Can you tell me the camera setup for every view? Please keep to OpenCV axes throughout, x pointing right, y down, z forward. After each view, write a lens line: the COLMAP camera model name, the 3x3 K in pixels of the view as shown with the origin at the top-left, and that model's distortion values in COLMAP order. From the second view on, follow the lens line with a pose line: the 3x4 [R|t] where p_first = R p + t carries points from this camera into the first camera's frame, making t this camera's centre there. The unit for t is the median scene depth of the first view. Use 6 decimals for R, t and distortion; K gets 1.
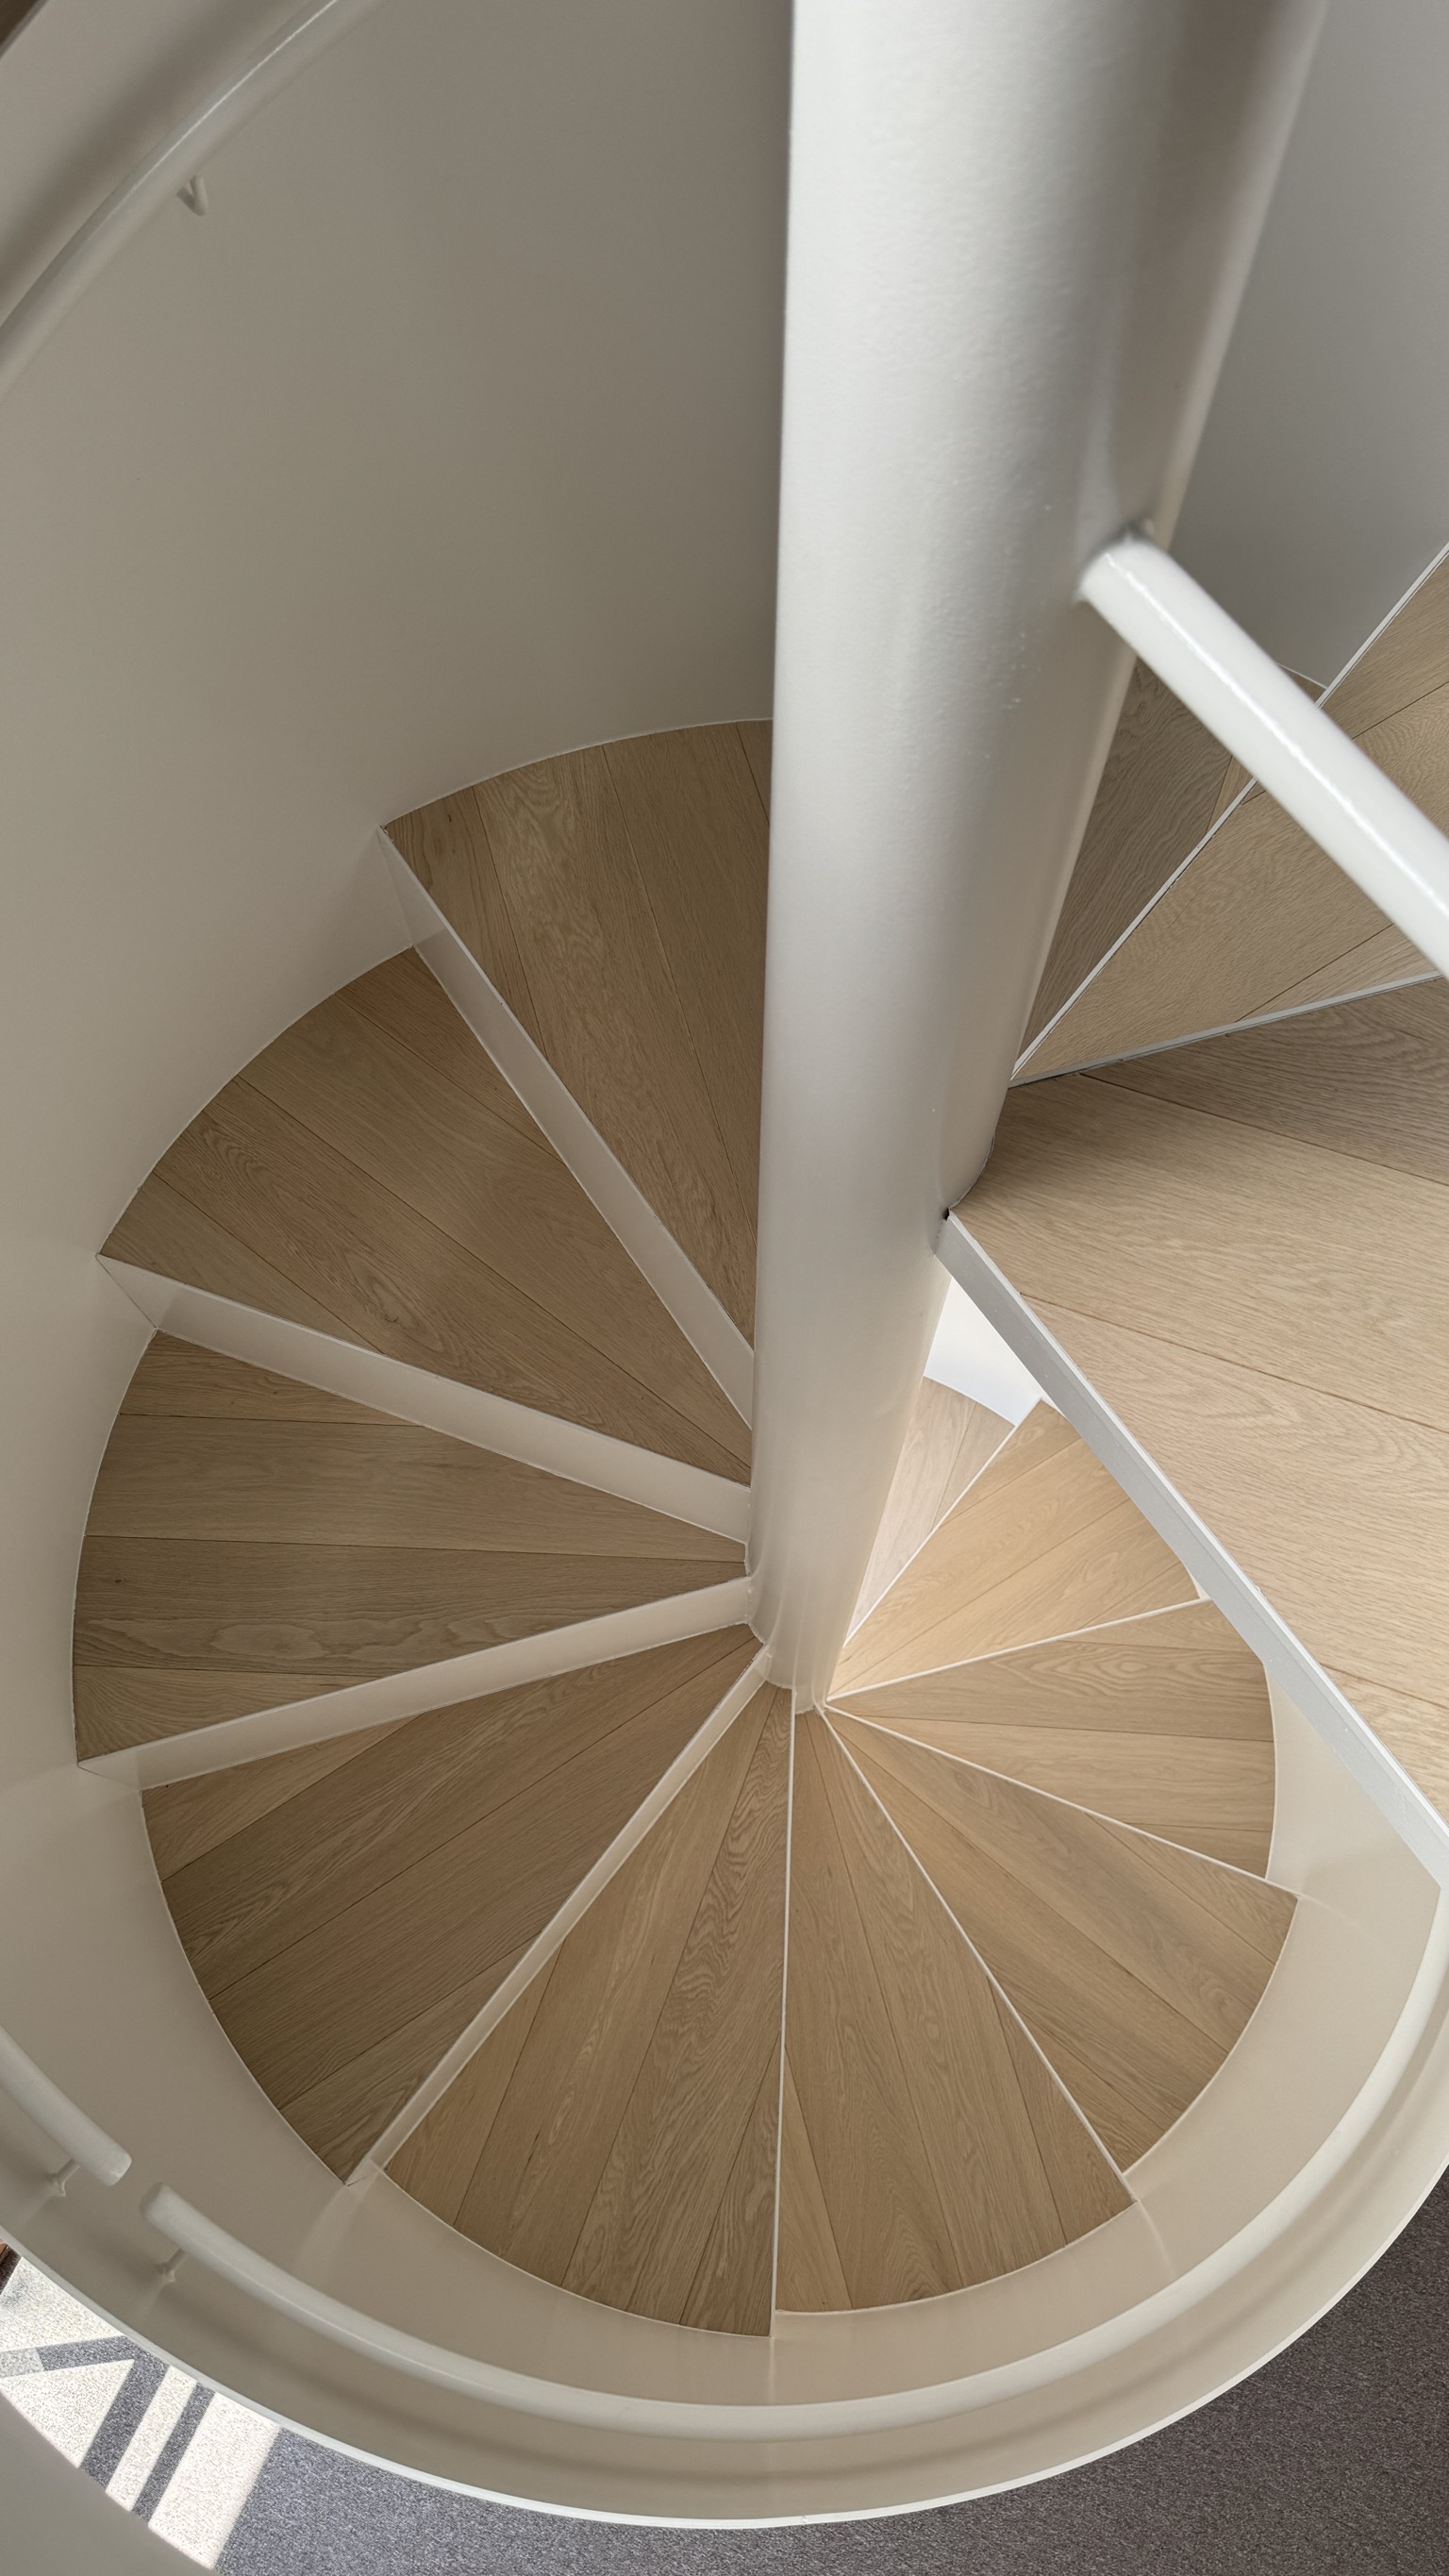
lens RADIAL K [[1803.1, 0, 715.5], [0, 1803.1, 1276.3], [0, 0, 1]] dist [0.191051, -0.232749]
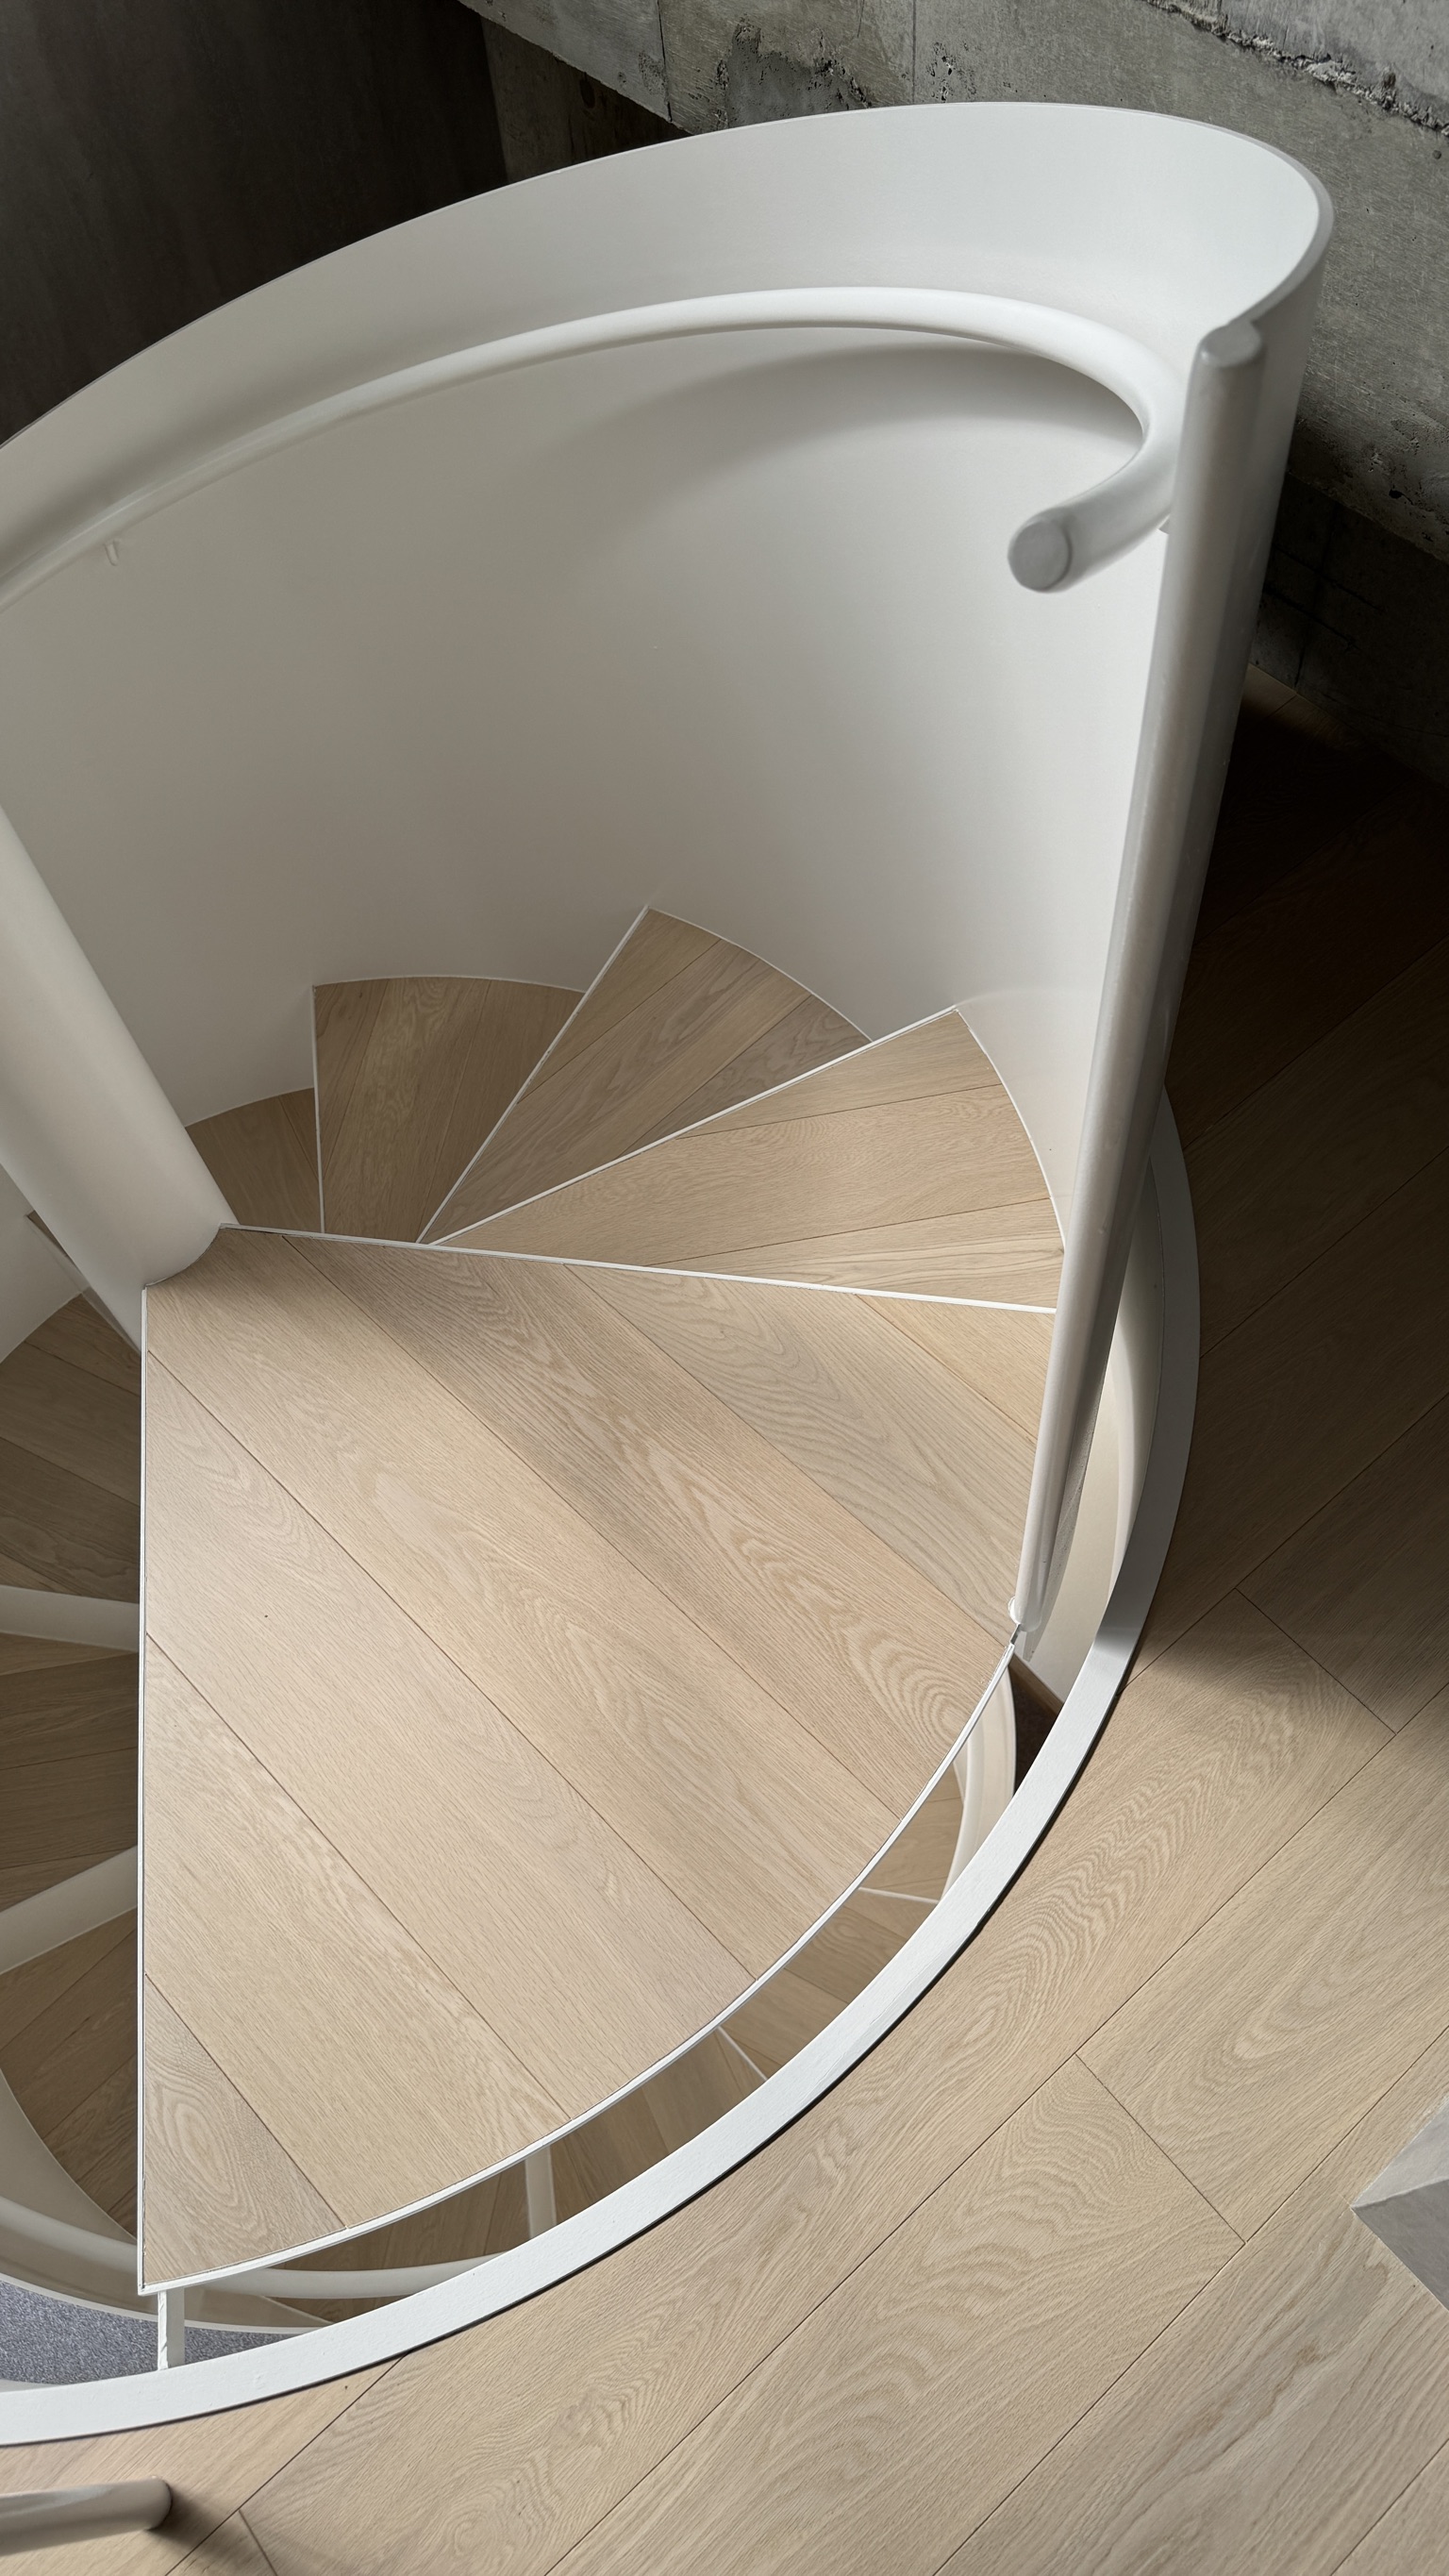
lens RADIAL K [[1803.1, 0, 715.5], [0, 1803.1, 1276.3], [0, 0, 1]] dist [0.191051, -0.232749]
pose [[0.902523, 0.329646, -0.277103, 0.834289], [-0.362001, 0.929271, -0.073560, -0.089539], [0.233255, 0.166701, 0.958020, -0.283666]]
